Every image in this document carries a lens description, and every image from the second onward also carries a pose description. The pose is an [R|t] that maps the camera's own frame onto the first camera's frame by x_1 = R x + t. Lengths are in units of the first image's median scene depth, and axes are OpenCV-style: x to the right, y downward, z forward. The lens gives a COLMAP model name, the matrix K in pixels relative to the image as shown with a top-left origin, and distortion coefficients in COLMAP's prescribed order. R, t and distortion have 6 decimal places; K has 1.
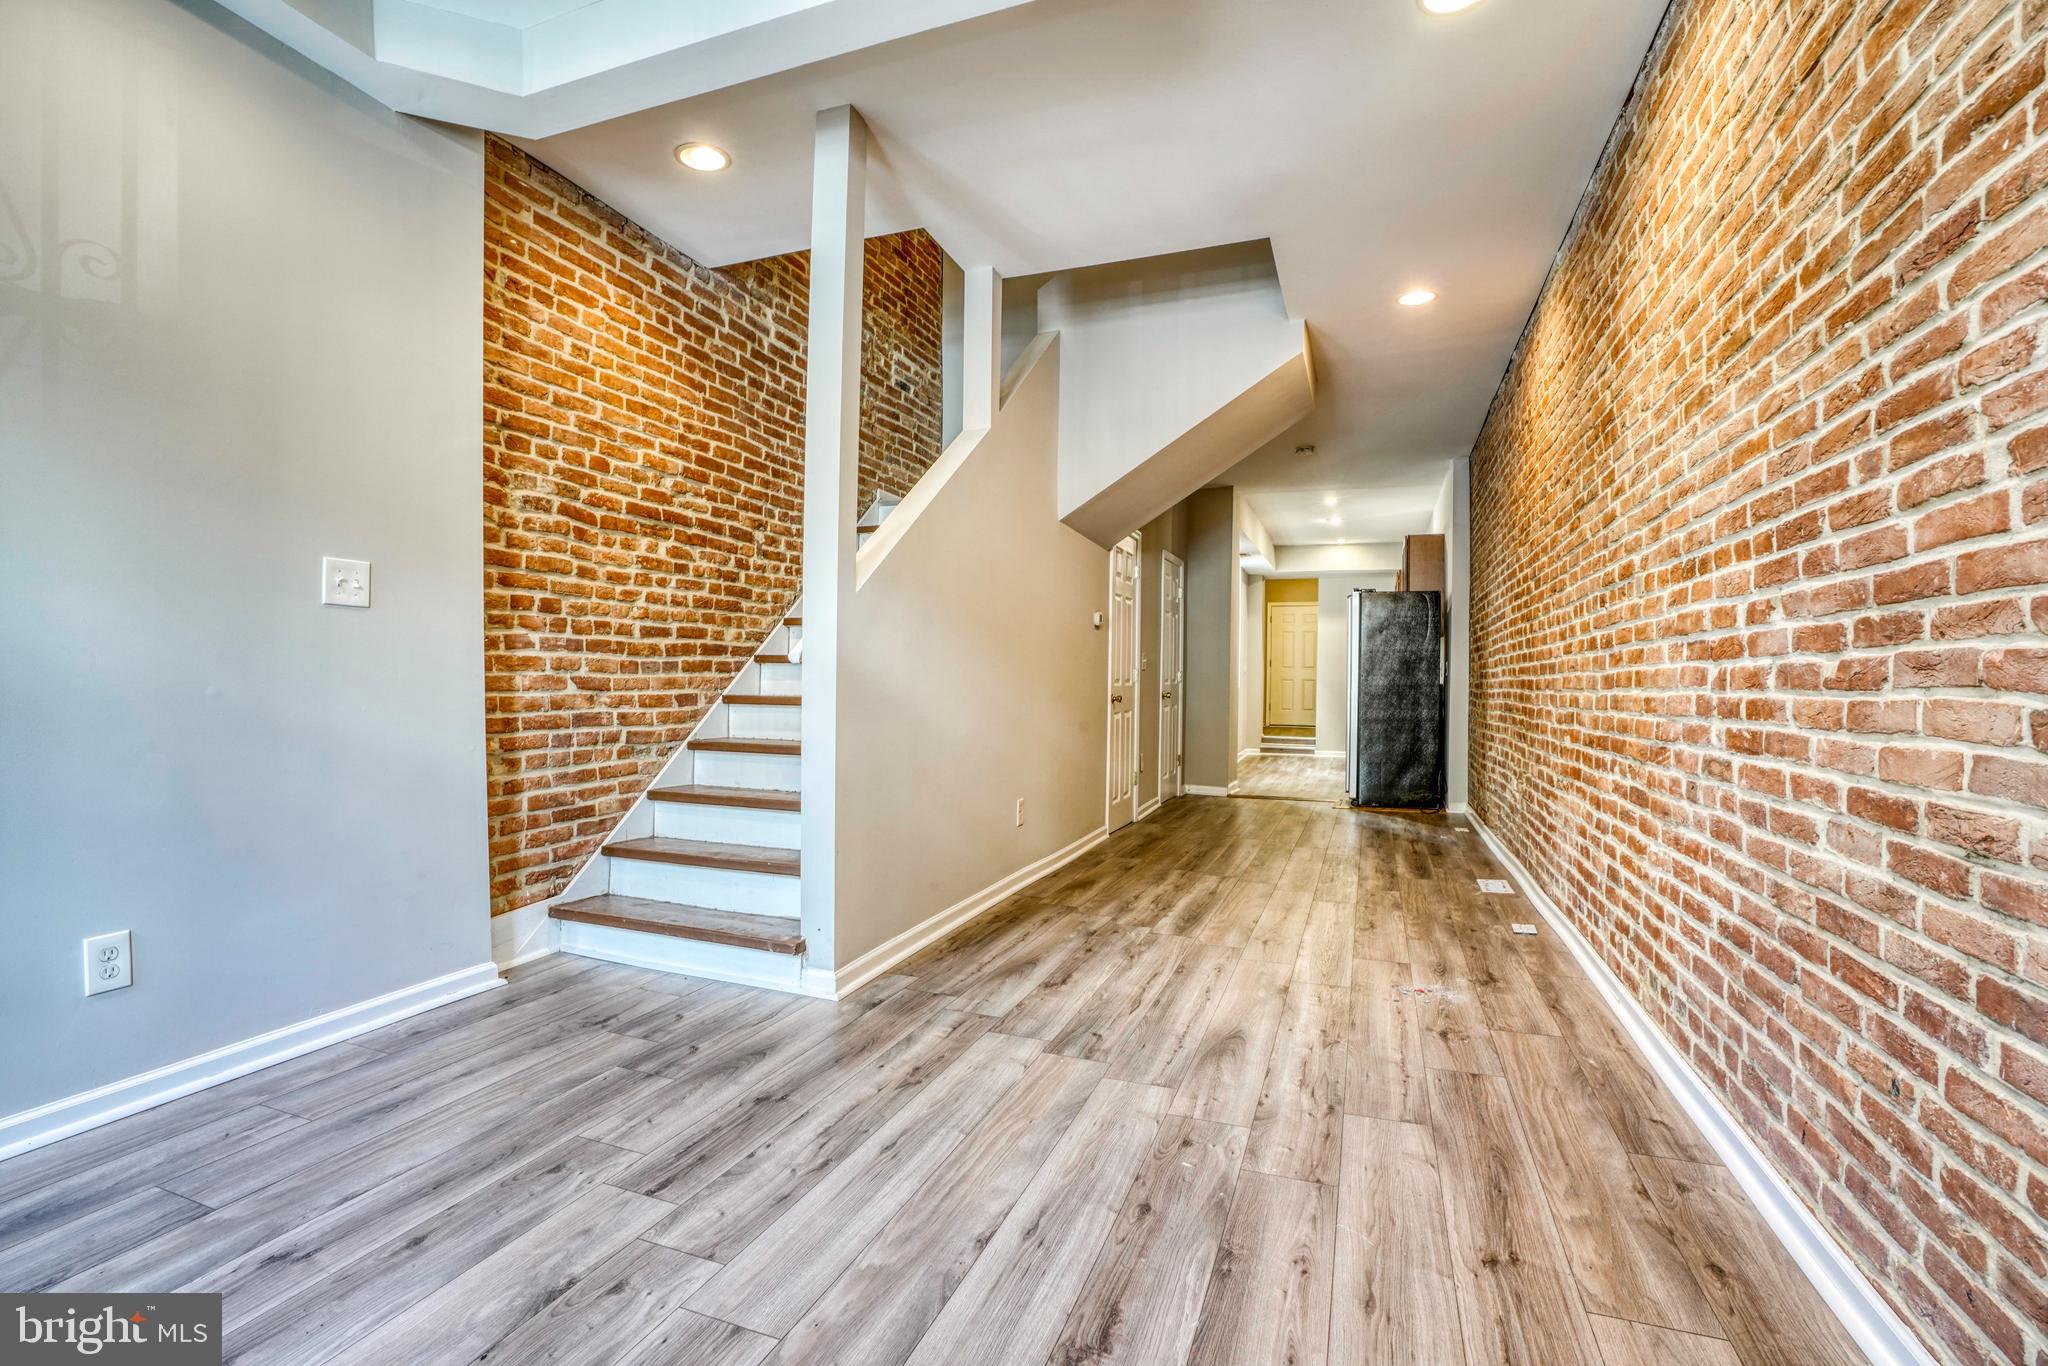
lens RADIAL K [[966.5, 0, 1011.2], [0, 966.5, 690.7], [0, 0, 1]] dist [-0.060796, 0.020112]
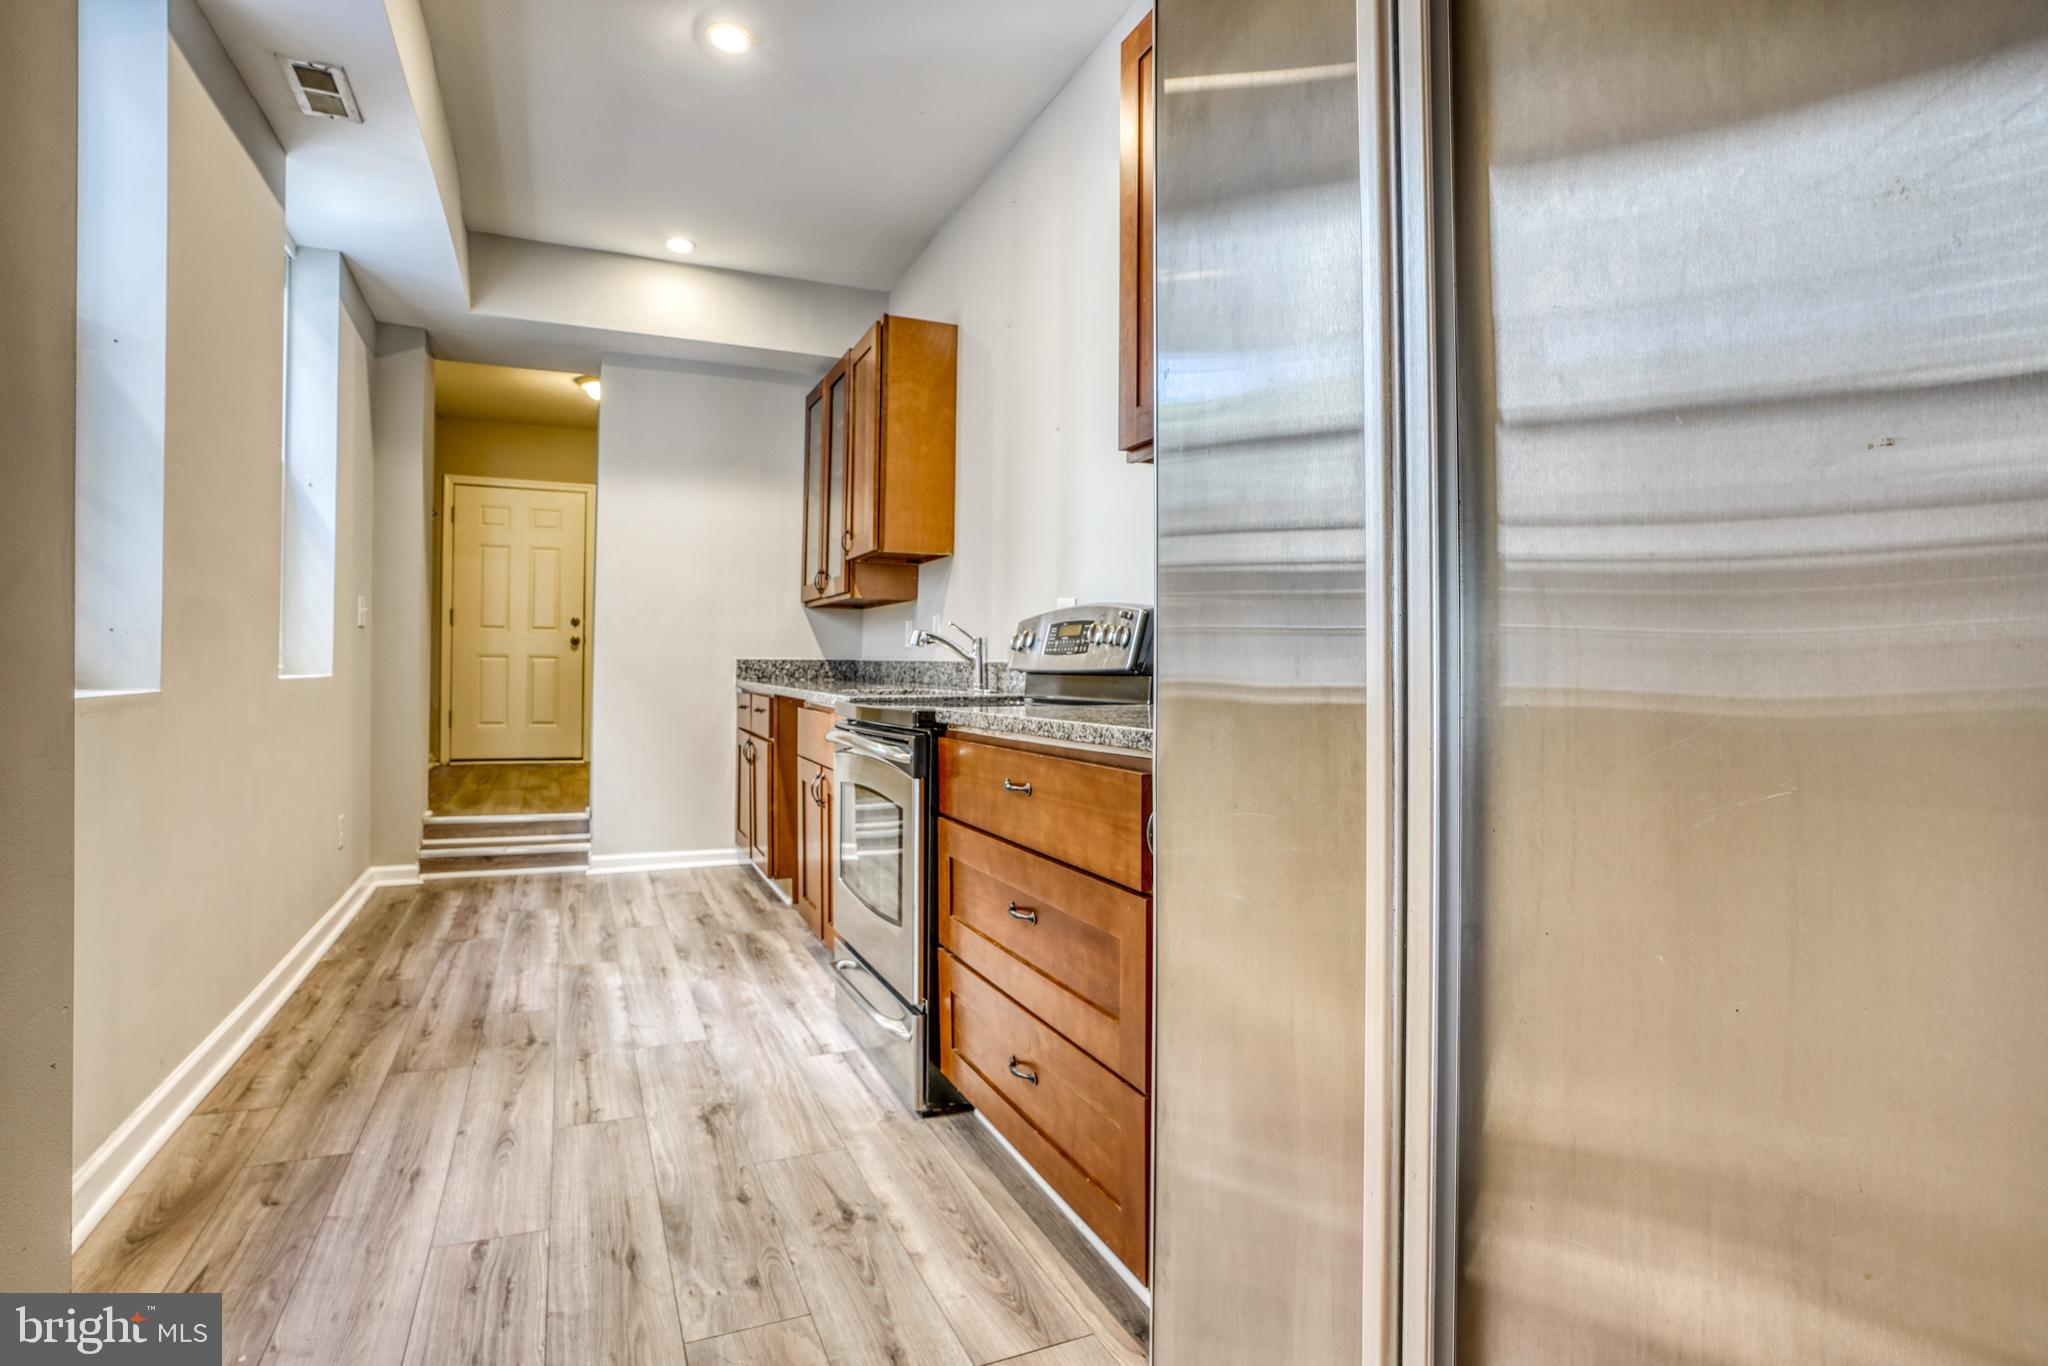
lens RADIAL K [[1013.6, 0, 1008.3], [0, 1013.6, 678.8], [0, 0, 1]] dist [-0.043649, 0.002565]
pose [[0.719195, -0.008626, 0.694755, 0.342918], [0.003957, 0.999958, 0.008319, -0.007406], [-0.694797, -0.003234, 0.719199, 1.260262]]
